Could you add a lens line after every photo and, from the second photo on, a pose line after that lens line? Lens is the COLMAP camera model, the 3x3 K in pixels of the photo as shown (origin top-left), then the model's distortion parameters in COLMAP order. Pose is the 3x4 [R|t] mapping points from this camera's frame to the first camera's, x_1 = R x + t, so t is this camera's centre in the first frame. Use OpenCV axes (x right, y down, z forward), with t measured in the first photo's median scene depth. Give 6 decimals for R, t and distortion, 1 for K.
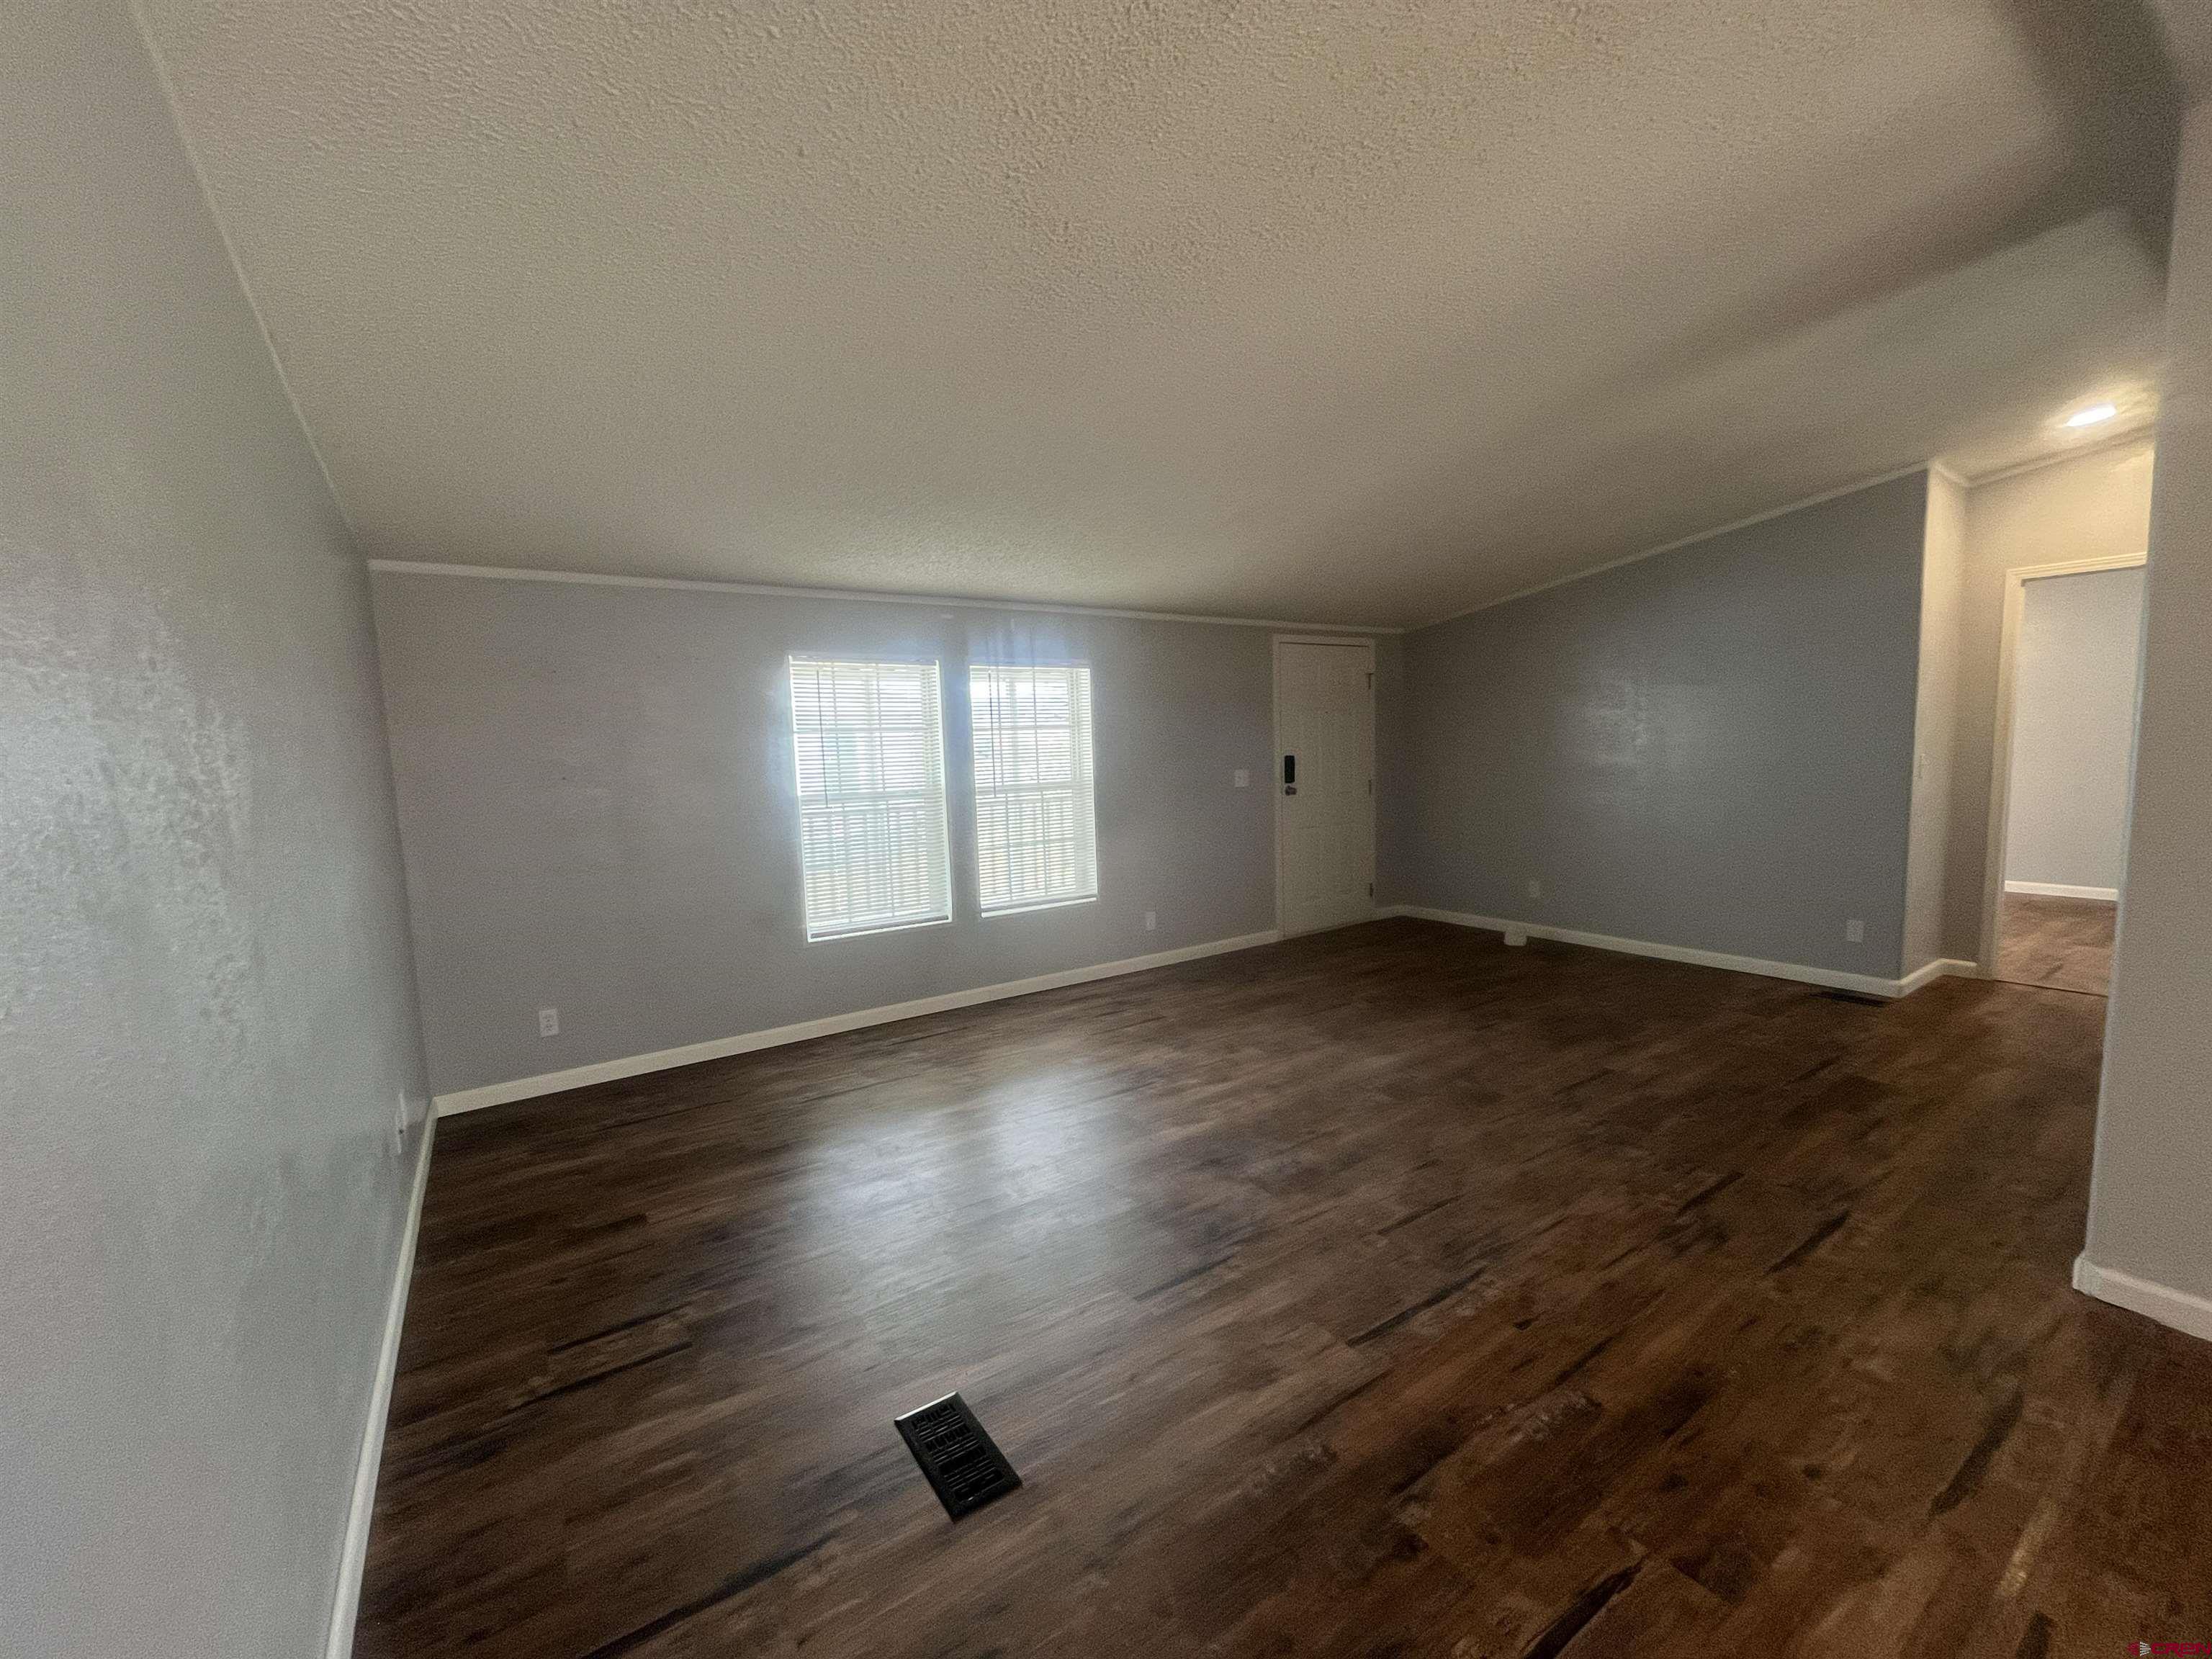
lens RADIAL K [[892.7, 0, 1095.7], [0, 892.7, 838.8], [0, 0, 1]] dist [-0.001542, -0.000179]
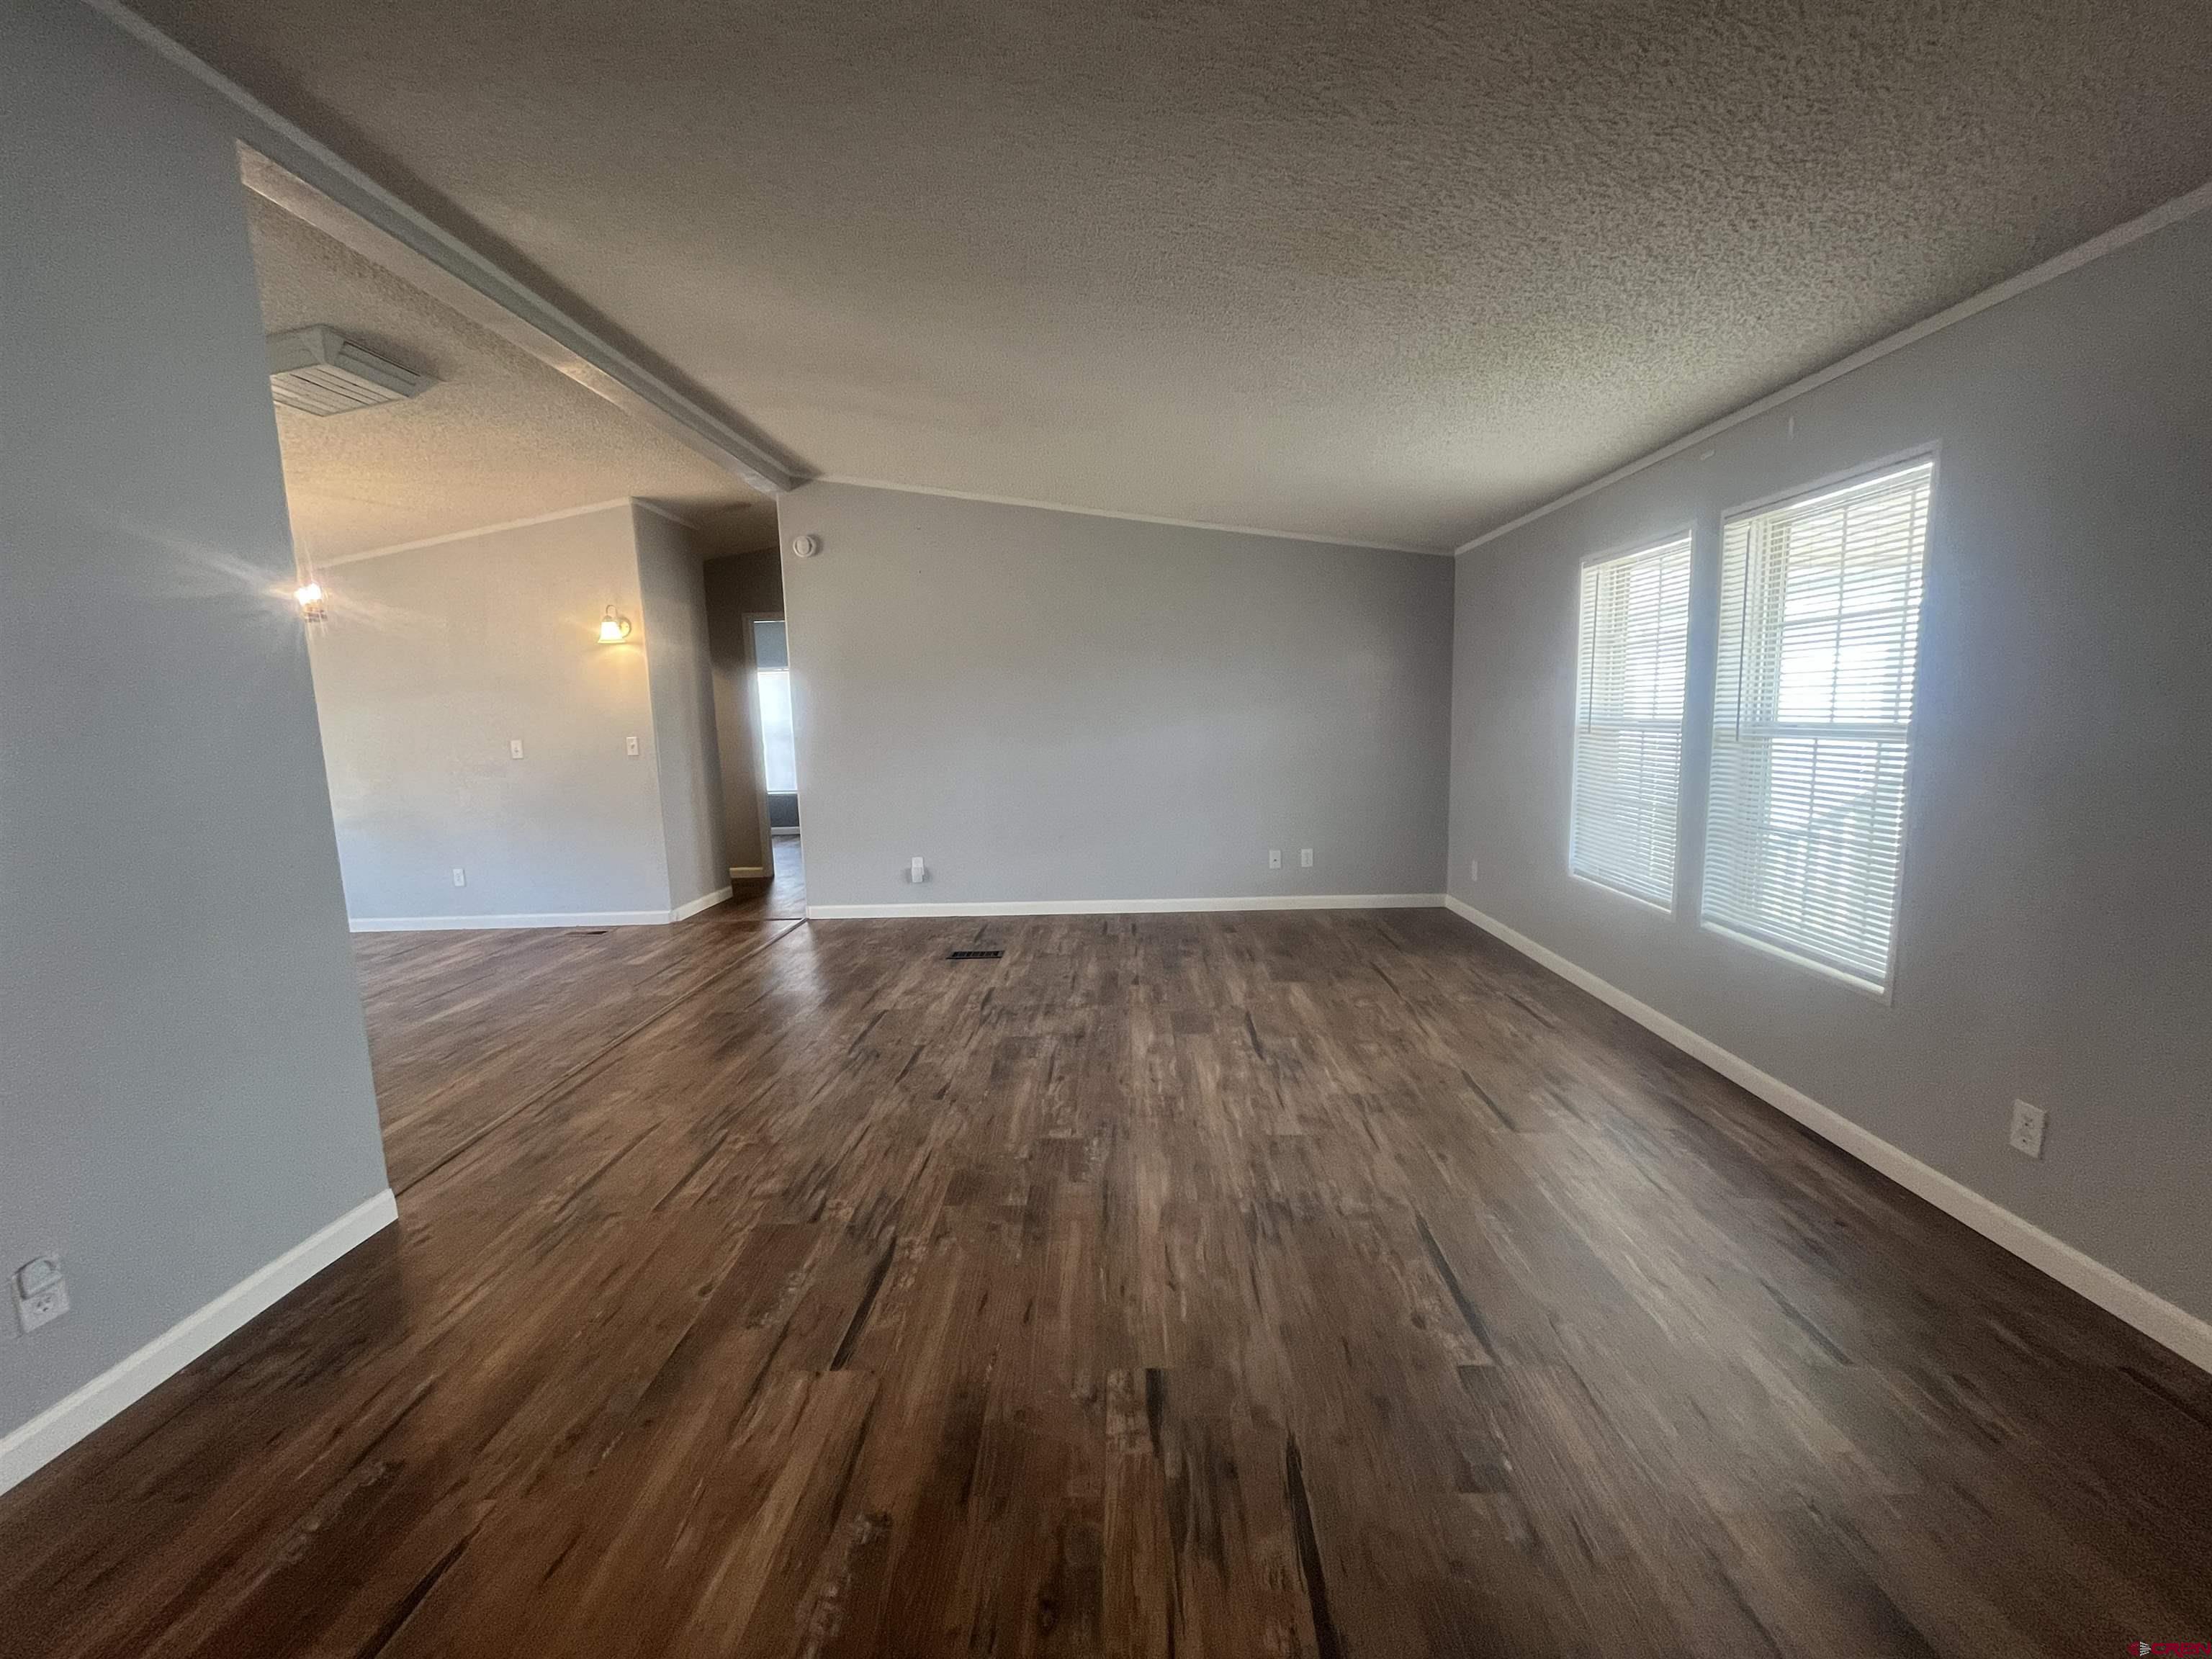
lens RADIAL K [[892.7, 0, 1107.3], [0, 892.7, 826.1], [0, 0, 1]] dist [-0.001542, -0.000179]
pose [[-0.576042, 0.151138, -0.803326, 0.939810], [-0.035022, 0.977292, 0.208981, -0.151951], [0.816670, 0.148516, -0.557668, 1.508785]]
